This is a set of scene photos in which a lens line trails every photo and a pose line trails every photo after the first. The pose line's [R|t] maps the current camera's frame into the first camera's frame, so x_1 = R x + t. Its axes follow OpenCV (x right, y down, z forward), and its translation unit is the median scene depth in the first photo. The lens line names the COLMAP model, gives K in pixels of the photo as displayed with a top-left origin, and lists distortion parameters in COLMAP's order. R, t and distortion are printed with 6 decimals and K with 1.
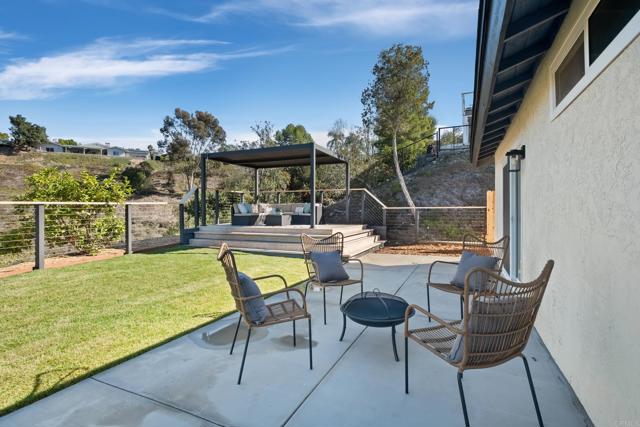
lens RADIAL K [[309.1, 0, 320.0], [0, 309.1, 213.5], [0, 0, 1]] dist [-0.000022, 0.000062]
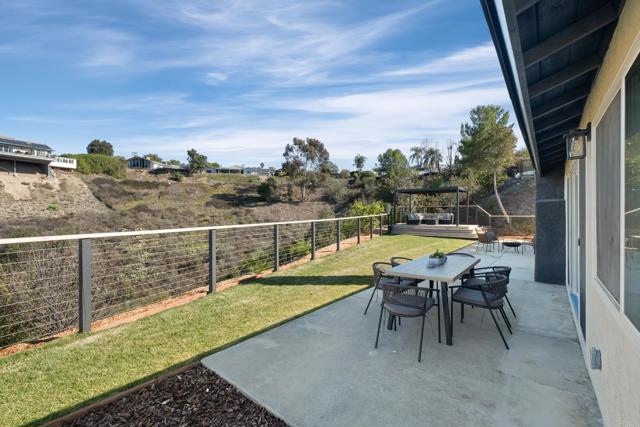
lens RADIAL K [[278.0, 0, 320.0], [0, 278.0, 213.5], [0, 0, 1]] dist [-0.001009, -0.000099]
pose [[0.969201, 0.000578, -0.246269, -0.058685], [-0.002396, 0.999972, -0.007082, -0.003042], [0.246258, 0.007454, 0.969176, -0.138692]]
